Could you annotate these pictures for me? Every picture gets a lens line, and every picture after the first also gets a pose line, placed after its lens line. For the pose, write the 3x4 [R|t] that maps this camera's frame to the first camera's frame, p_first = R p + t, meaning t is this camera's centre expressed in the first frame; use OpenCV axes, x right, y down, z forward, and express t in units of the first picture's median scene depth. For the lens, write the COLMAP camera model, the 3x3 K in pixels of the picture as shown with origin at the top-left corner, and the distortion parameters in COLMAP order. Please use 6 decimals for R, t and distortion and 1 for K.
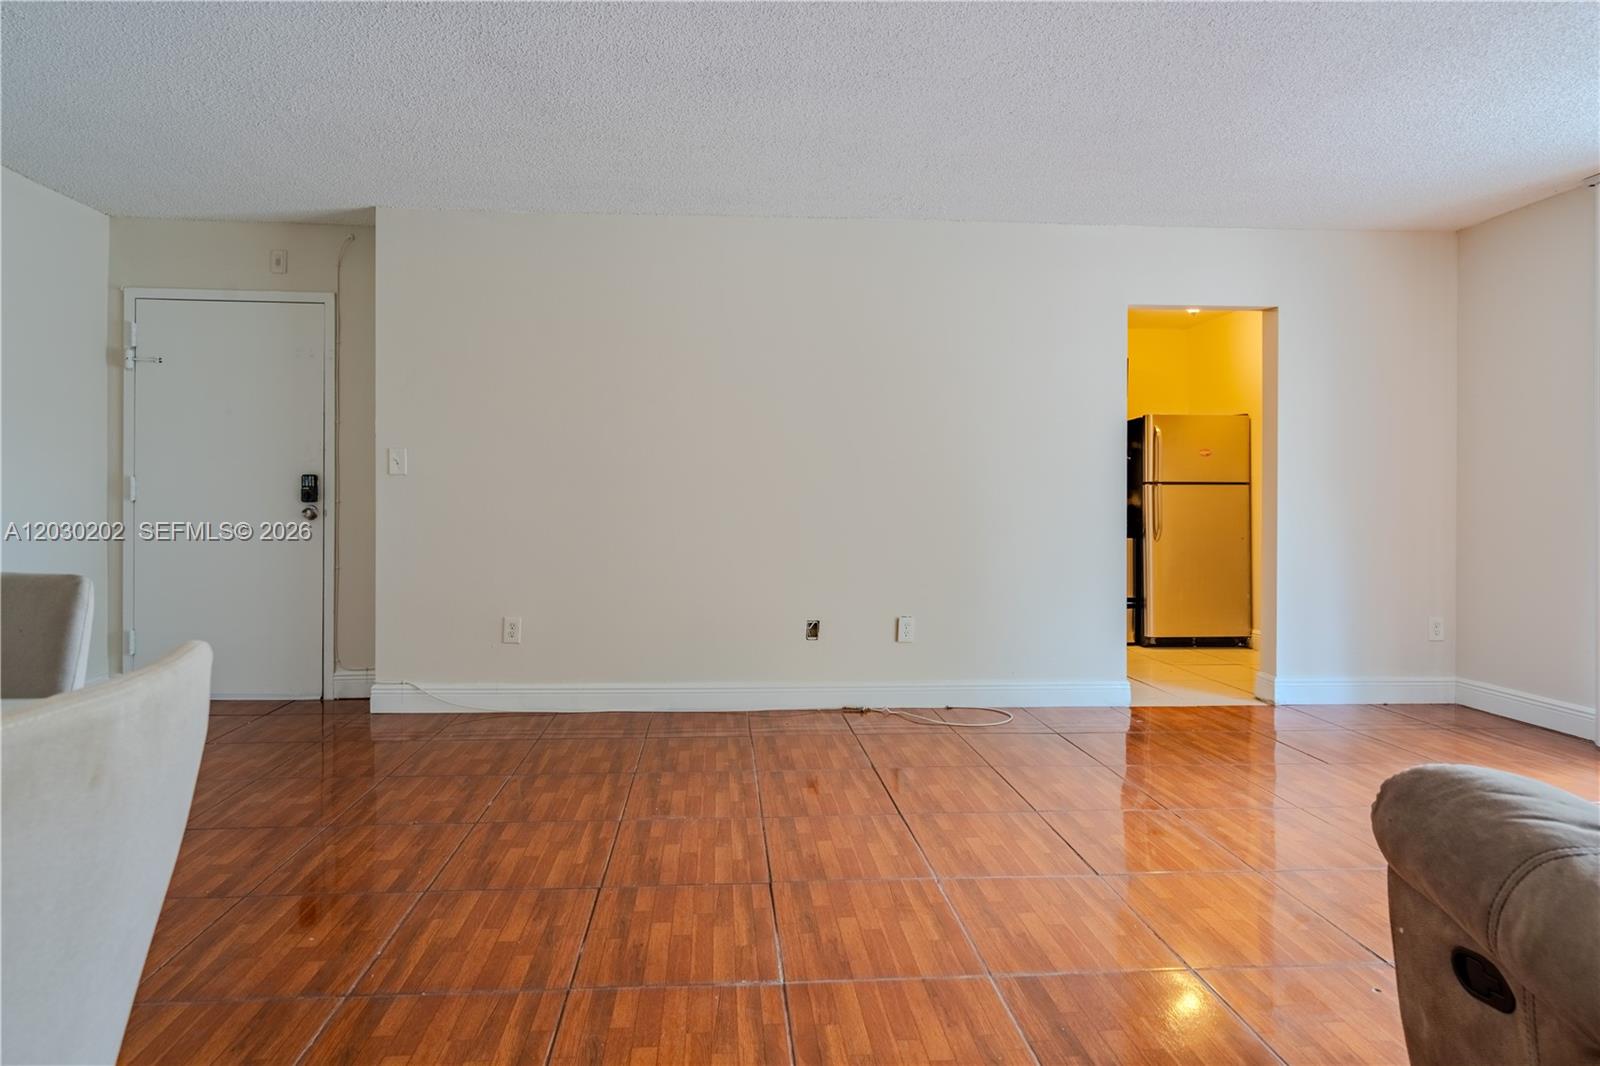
lens RADIAL K [[839.3, 0, 800.0], [0, 839.3, 533.0], [0, 0, 1]] dist [-0.000539, -0.000682]
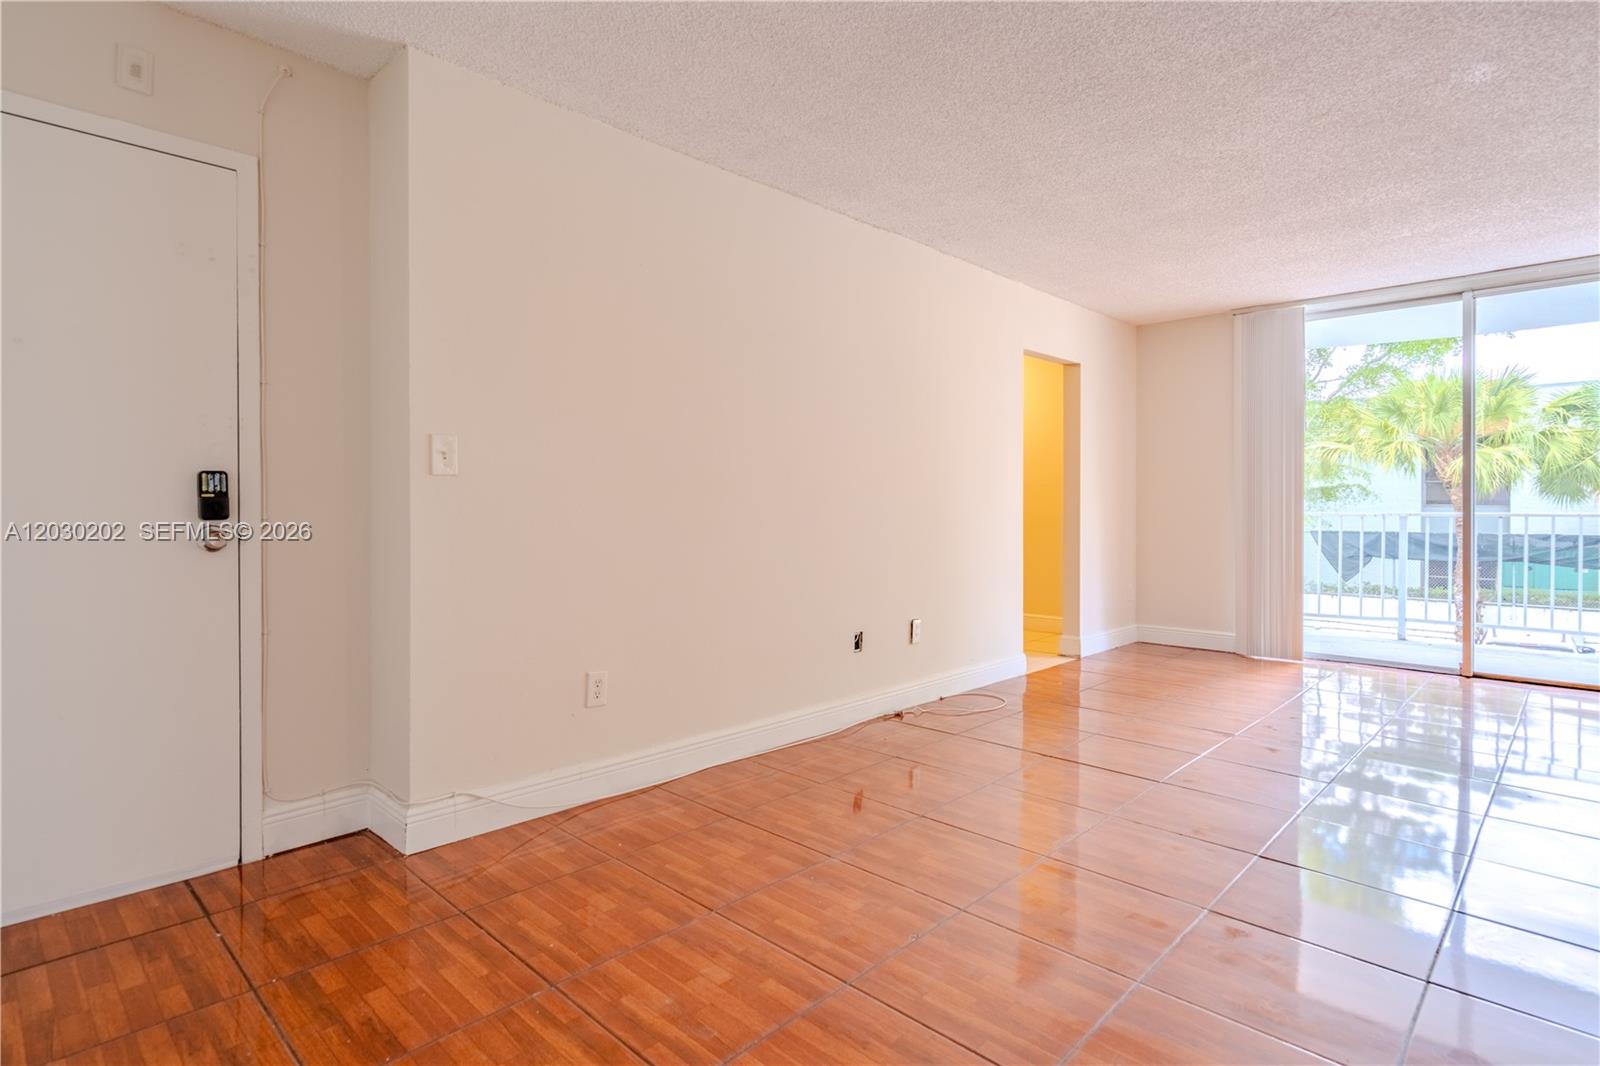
lens RADIAL K [[801.2, 0, 800.2], [0, 801.2, 547.2], [0, 0, 1]] dist [-0.003242, 0.000156]
pose [[0.747349, -0.039730, 0.663243, -0.645675], [0.036221, 0.999162, 0.019038, -0.014908], [-0.663443, 0.009795, 0.748162, 0.340196]]
